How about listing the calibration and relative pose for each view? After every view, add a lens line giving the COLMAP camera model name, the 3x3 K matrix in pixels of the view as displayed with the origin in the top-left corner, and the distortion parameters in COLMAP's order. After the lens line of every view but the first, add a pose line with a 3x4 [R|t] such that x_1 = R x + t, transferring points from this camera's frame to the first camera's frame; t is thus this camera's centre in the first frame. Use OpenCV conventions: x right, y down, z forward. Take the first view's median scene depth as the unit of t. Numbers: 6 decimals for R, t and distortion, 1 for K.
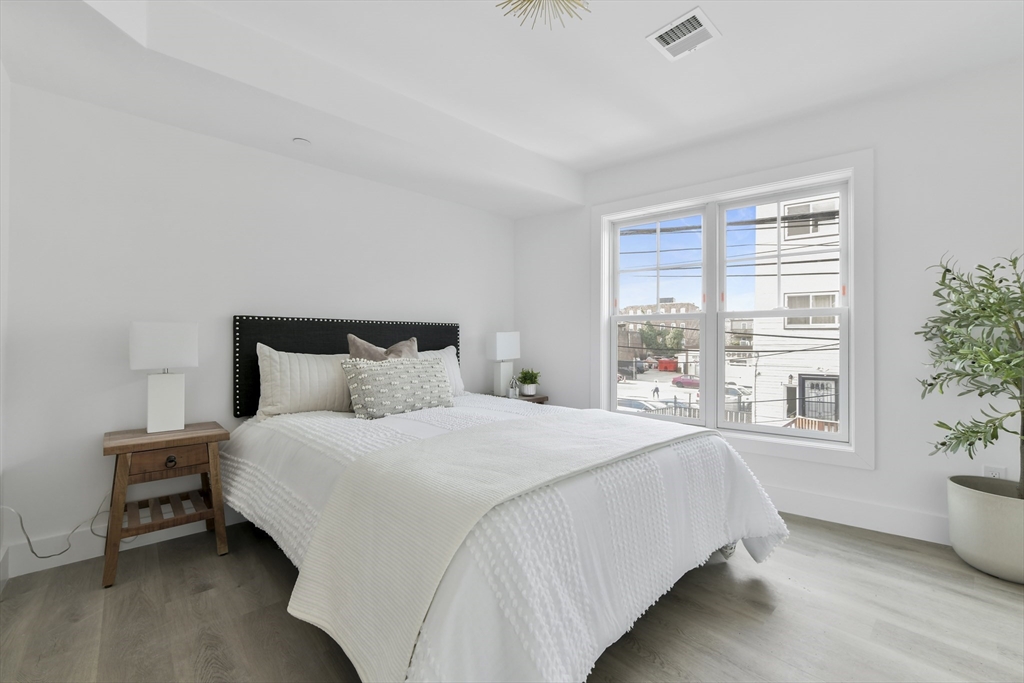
lens RADIAL K [[417.2, 0, 519.4], [0, 417.2, 337.2], [0, 0, 1]] dist [-0.000599, -0.000156]
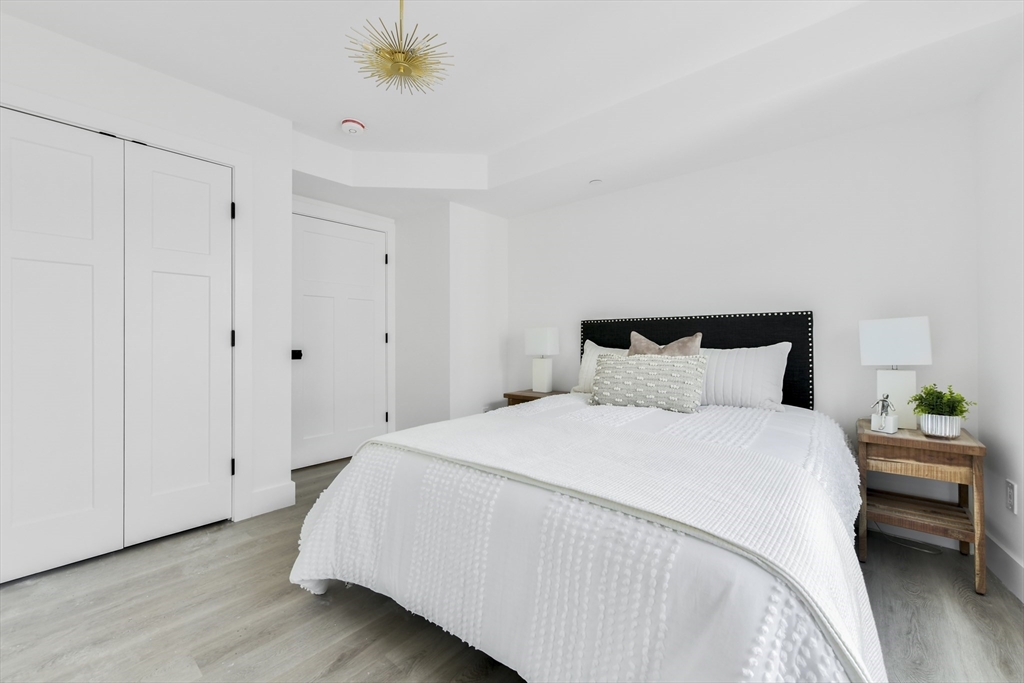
lens RADIAL K [[413.8, 0, 517.1], [0, 413.8, 330.3], [0, 0, 1]] dist [-0.000701, 0.002514]
pose [[0.126908, -0.025243, -0.991593, 0.675291], [0.018834, 0.999557, -0.023035, 0.009674], [0.991736, -0.015753, 0.127327, 0.570818]]
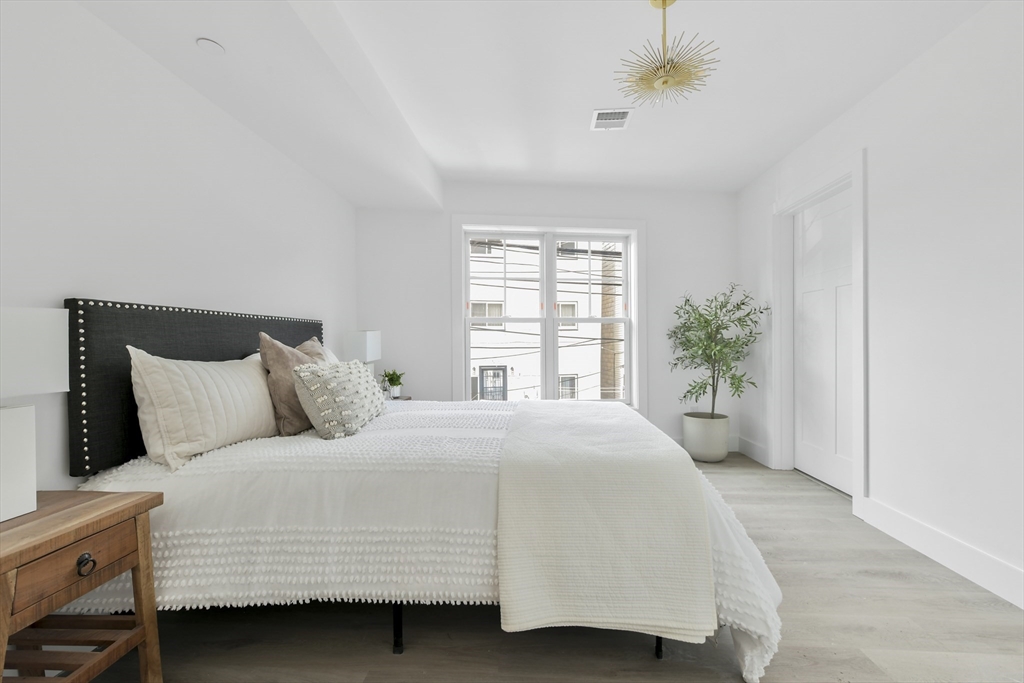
lens RADIAL K [[415.4, 0, 516.7], [0, 415.4, 336.8], [0, 0, 1]] dist [-0.000501, 0.001094]
pose [[0.726136, 0.000895, 0.687551, -0.604074], [-0.001885, 0.999998, 0.000688, -0.001061], [-0.687549, -0.001796, 0.726136, 0.163295]]
